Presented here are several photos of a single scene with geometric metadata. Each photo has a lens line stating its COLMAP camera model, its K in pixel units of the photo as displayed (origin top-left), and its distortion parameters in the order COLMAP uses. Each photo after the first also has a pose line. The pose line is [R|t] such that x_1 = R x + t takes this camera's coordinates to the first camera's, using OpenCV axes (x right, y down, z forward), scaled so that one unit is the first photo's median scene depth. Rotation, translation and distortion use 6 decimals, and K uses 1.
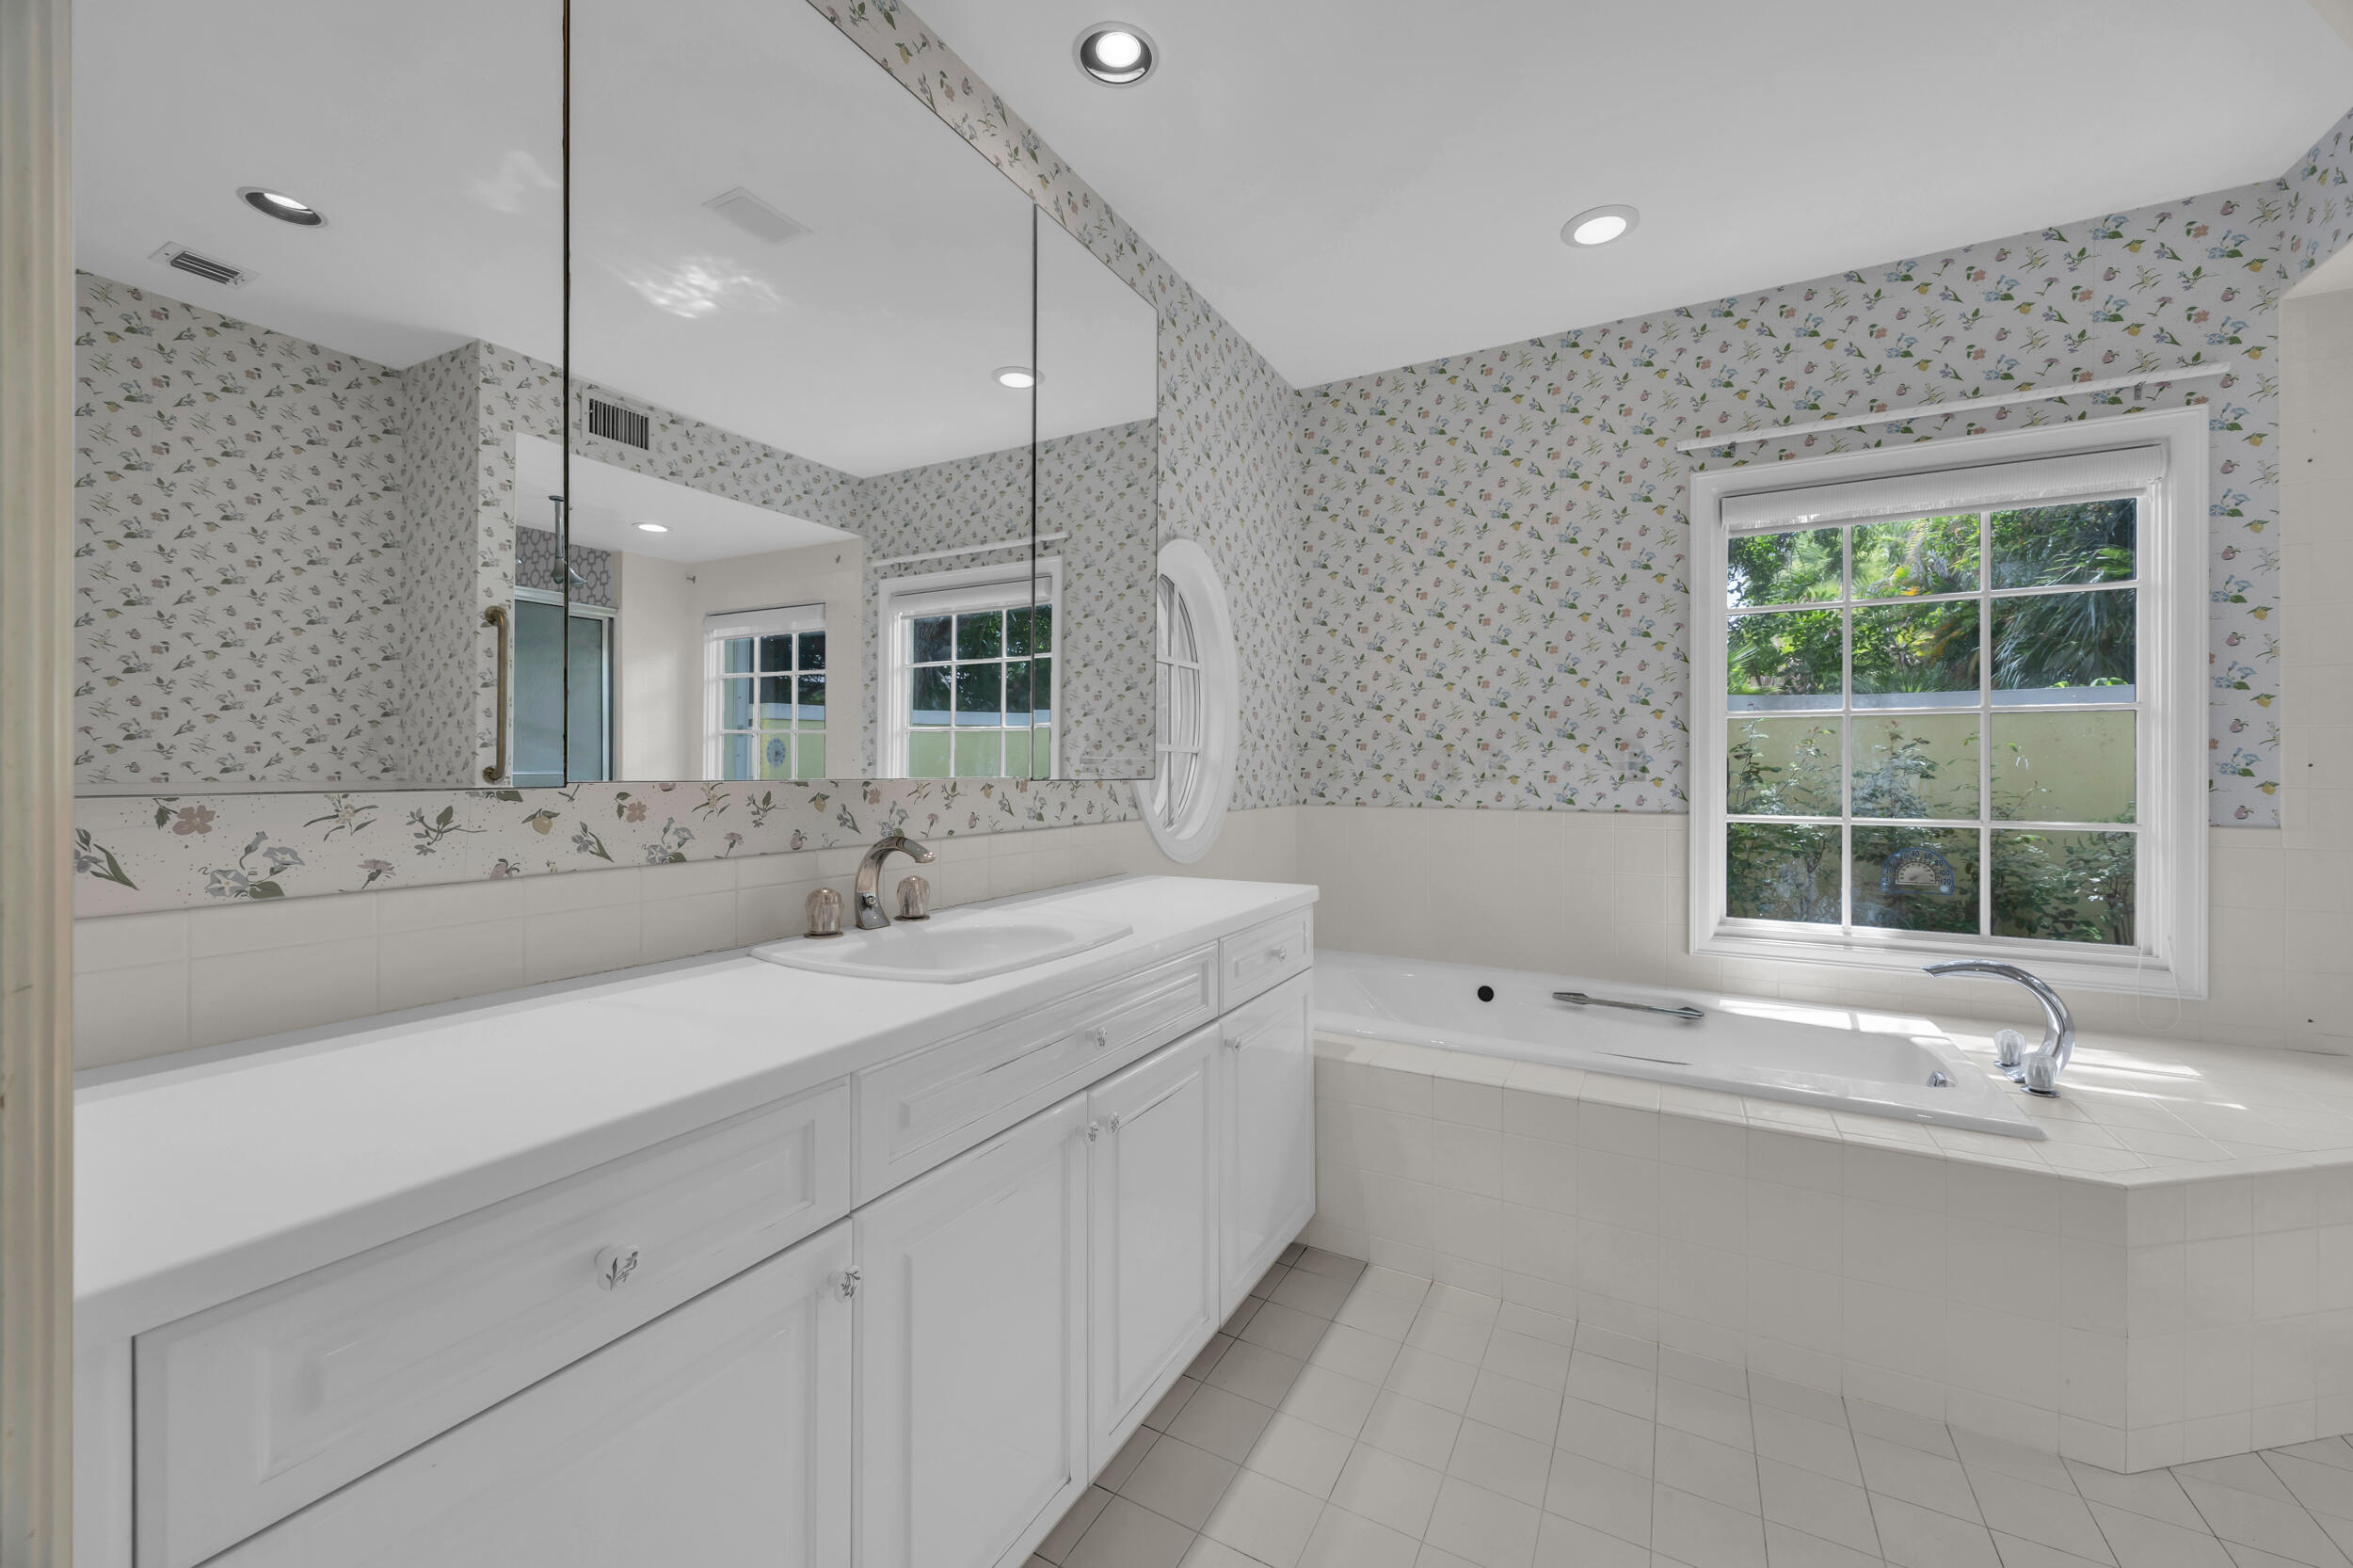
lens RADIAL K [[908.5, 0, 1175.1], [0, 908.5, 760.7], [0, 0, 1]] dist [-0.003786, 0.000483]
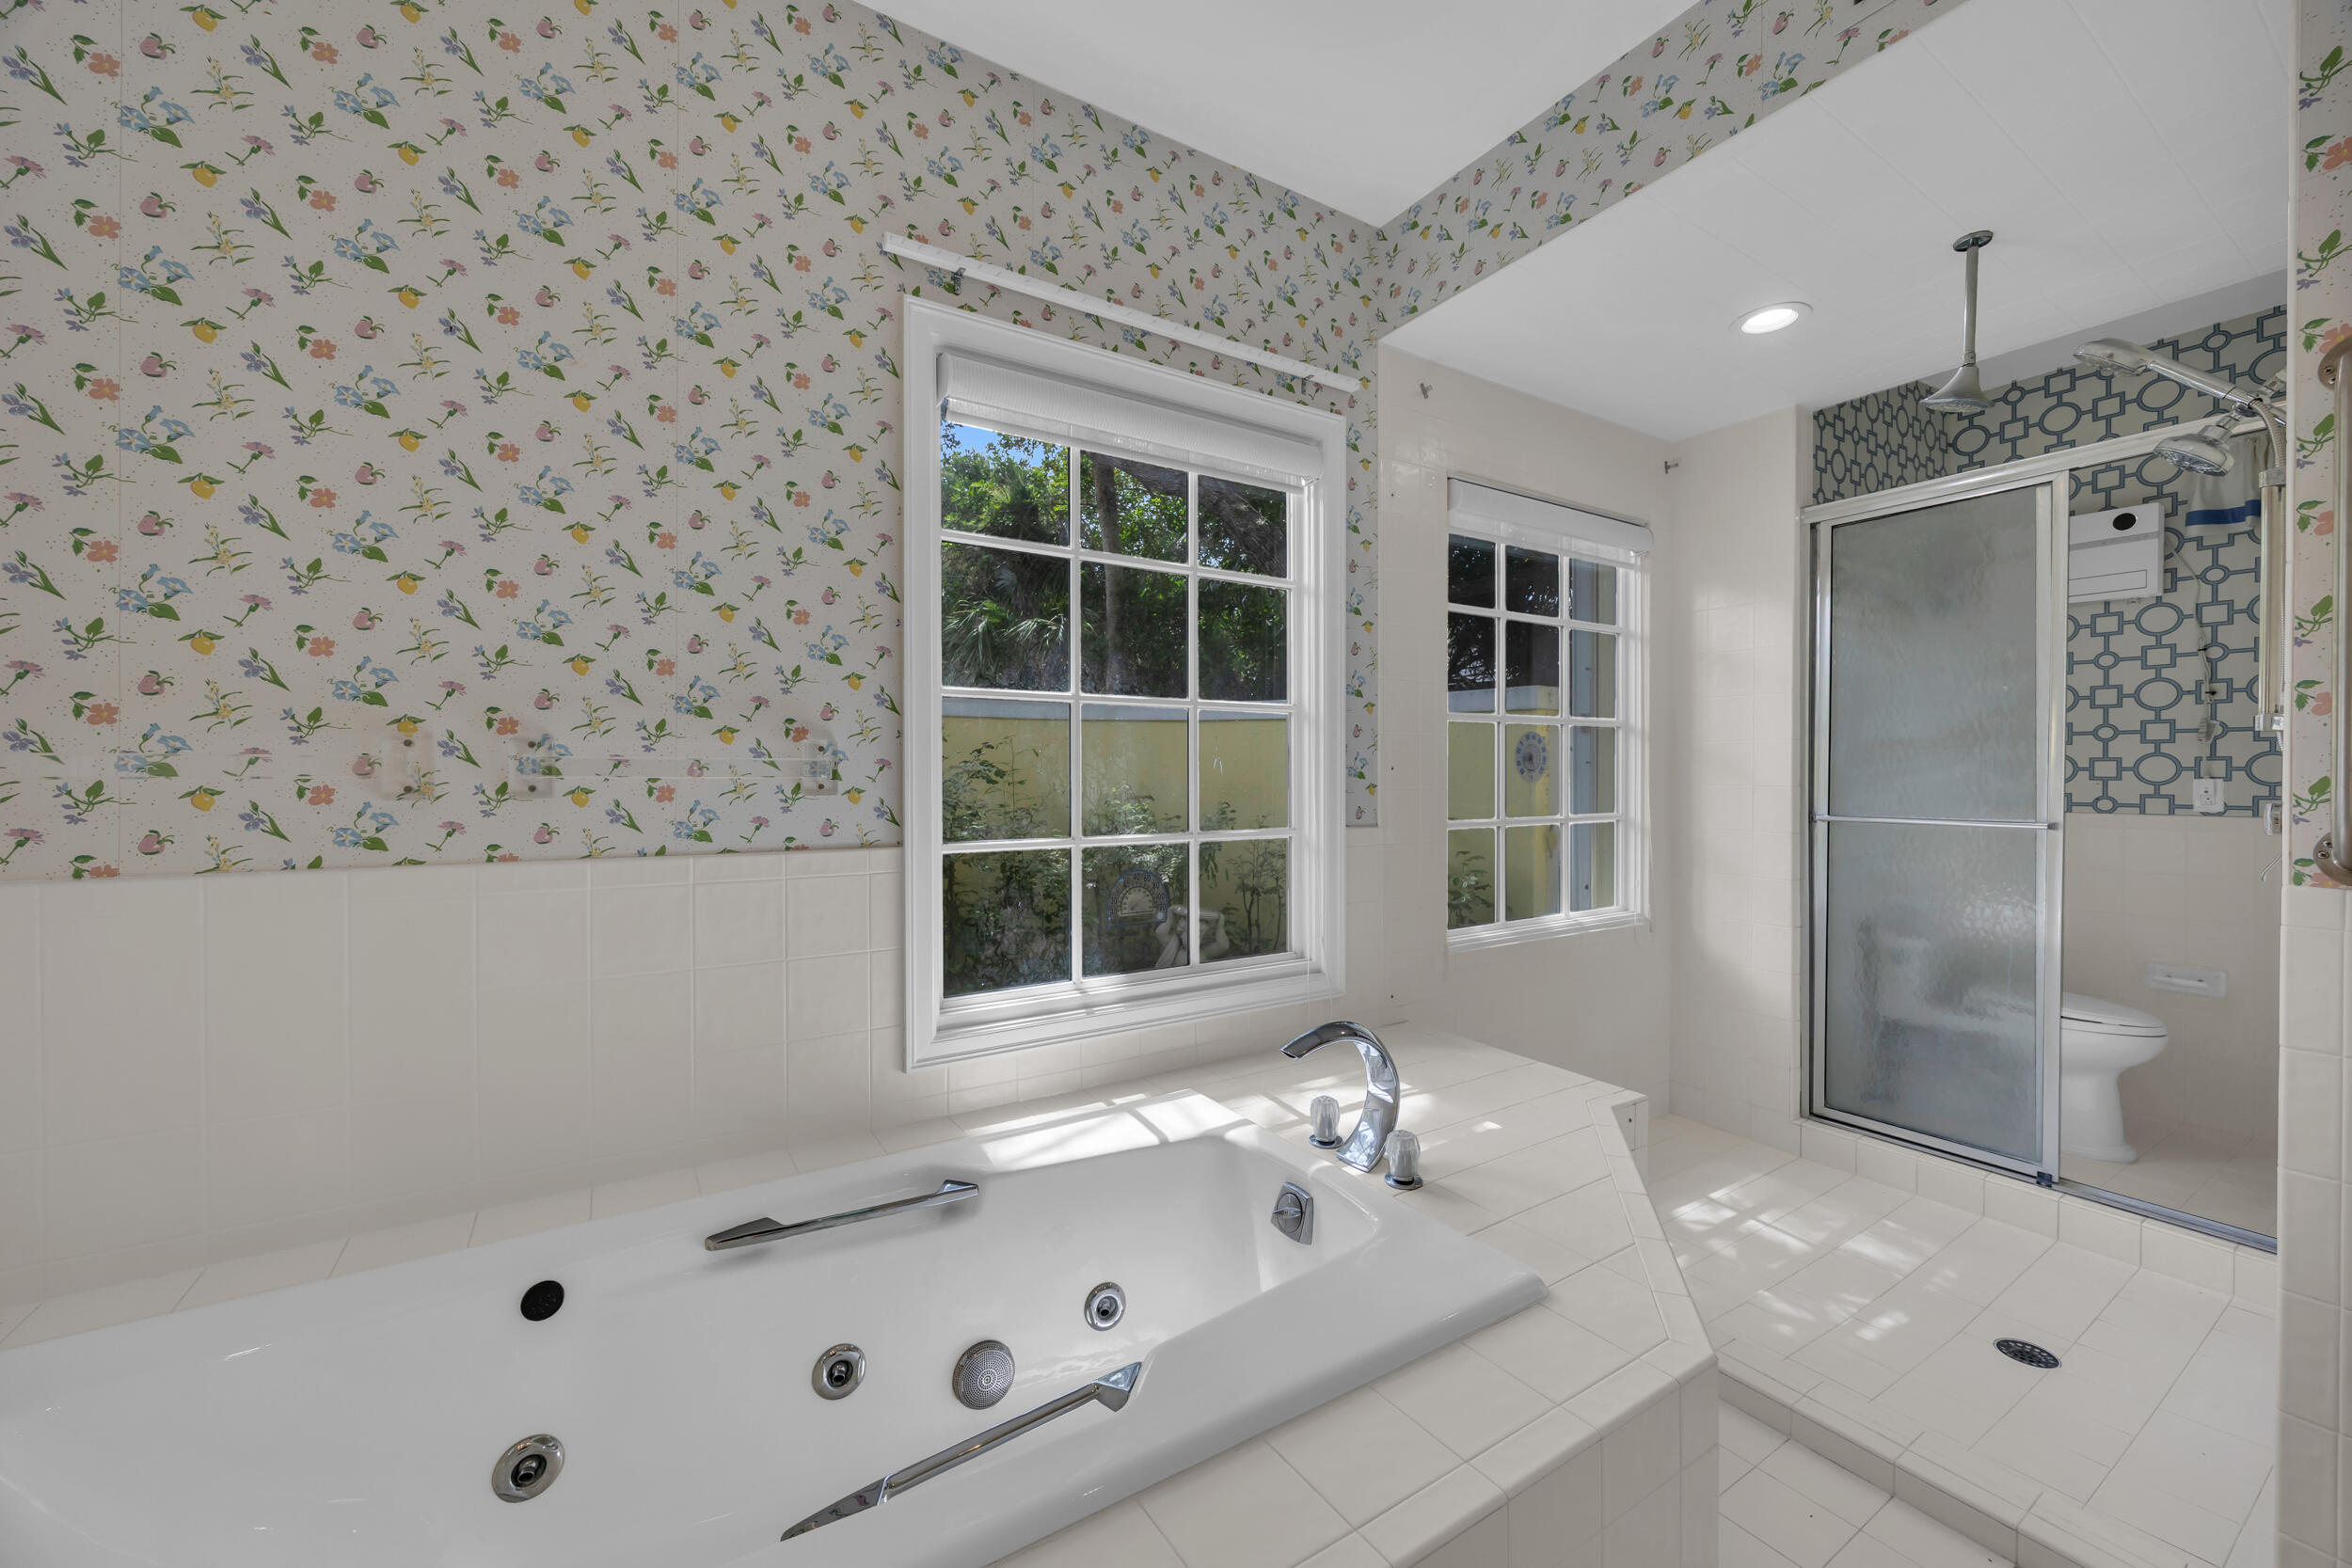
lens RADIAL K [[908.1, 0, 1176.8], [0, 908.1, 783.8], [0, 0, 1]] dist [-0.003786, 0.000483]
pose [[0.474177, -0.011023, 0.880360, 0.108960], [-0.004020, 0.999884, 0.014684, 0.006288], [-0.880420, -0.010502, 0.474078, 0.532824]]
